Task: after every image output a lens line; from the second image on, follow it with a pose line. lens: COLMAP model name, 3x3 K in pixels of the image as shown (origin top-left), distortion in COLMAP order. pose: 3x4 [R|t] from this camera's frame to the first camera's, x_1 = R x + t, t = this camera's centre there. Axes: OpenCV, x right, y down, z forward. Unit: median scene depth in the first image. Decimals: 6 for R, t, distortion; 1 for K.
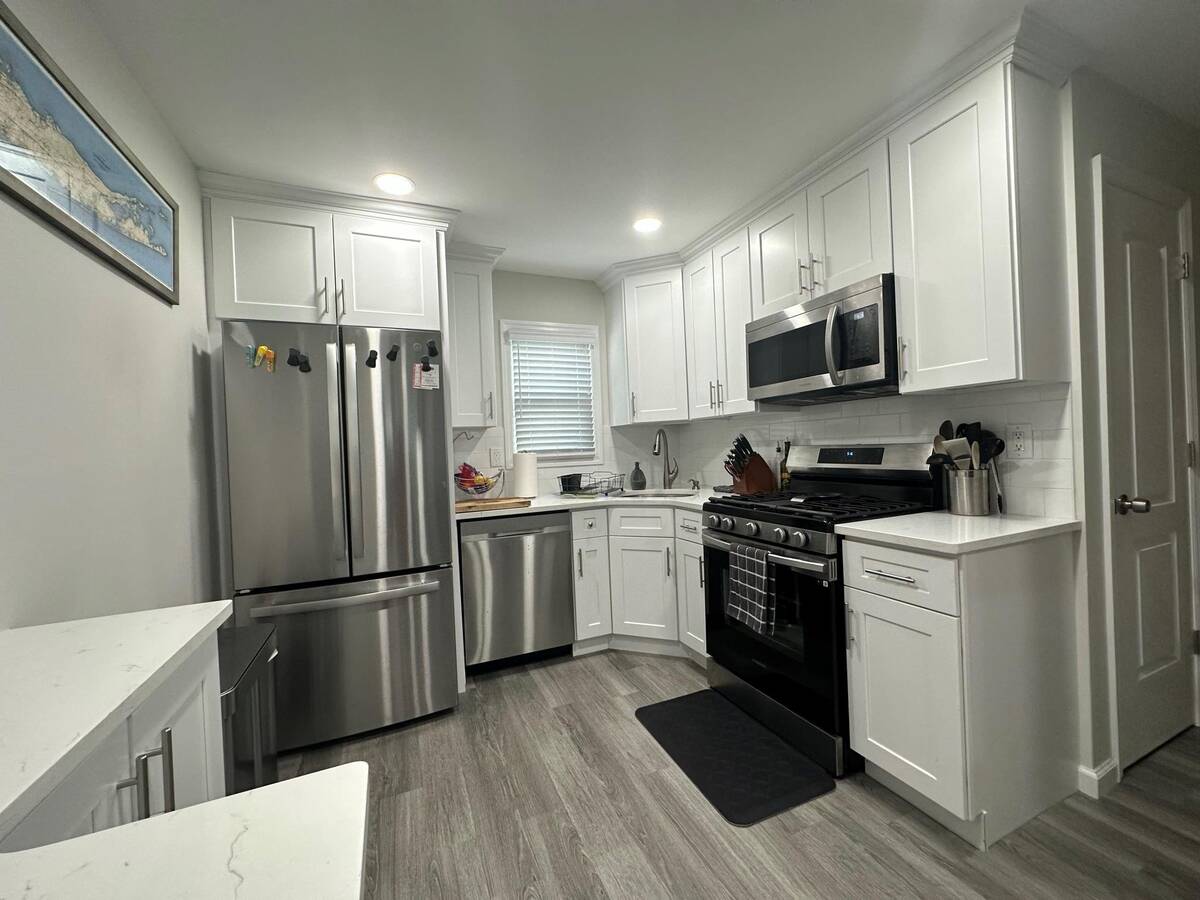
lens RADIAL K [[480.2, 0, 602.8], [0, 480.2, 449.4], [0, 0, 1]] dist [-0.001131, 0.000925]
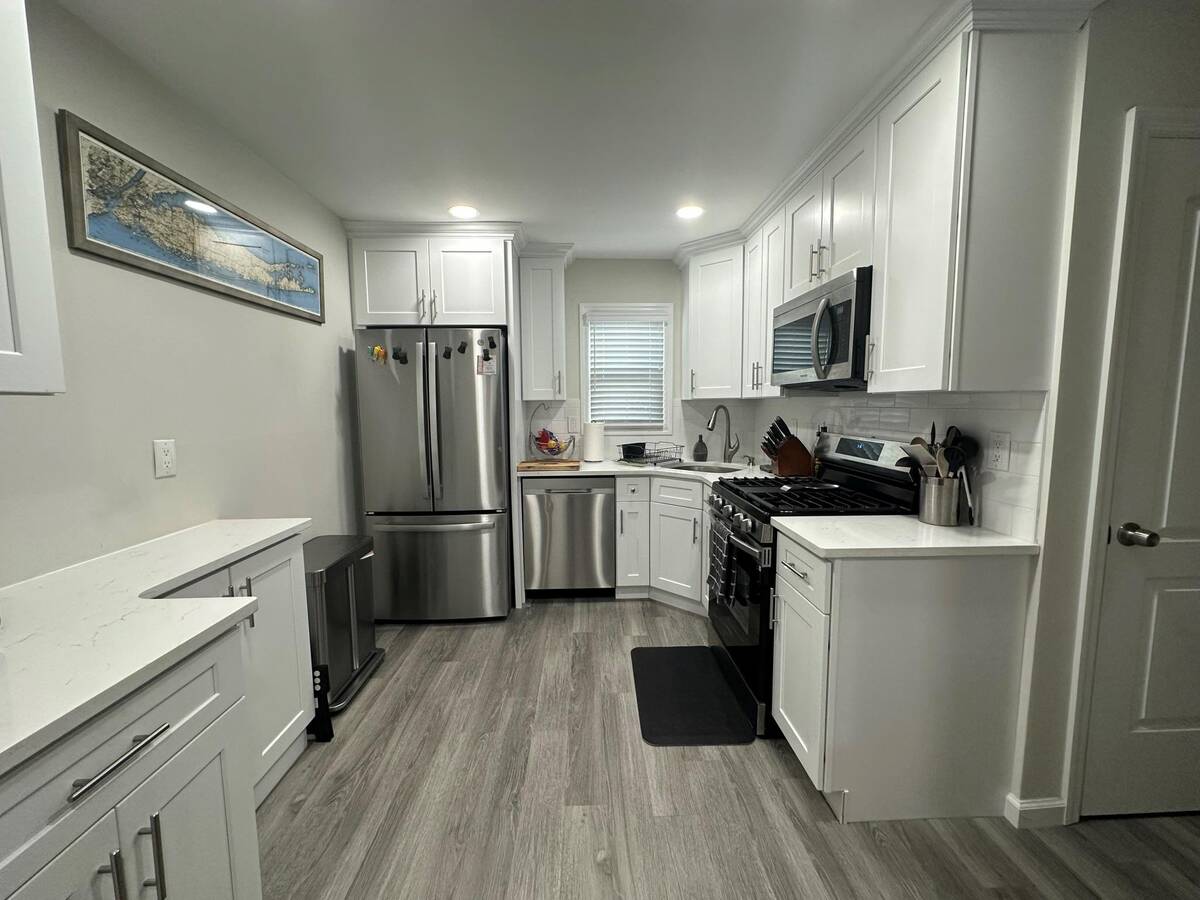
lens RADIAL K [[480.2, 0, 599.7], [0, 480.2, 450.1], [0, 0, 1]] dist [-0.001131, 0.000925]
pose [[0.929558, 0.069509, -0.362065, 0.443526], [-0.032648, 0.993728, 0.106956, -0.082303], [0.367229, -0.087601, 0.925996, -0.107952]]
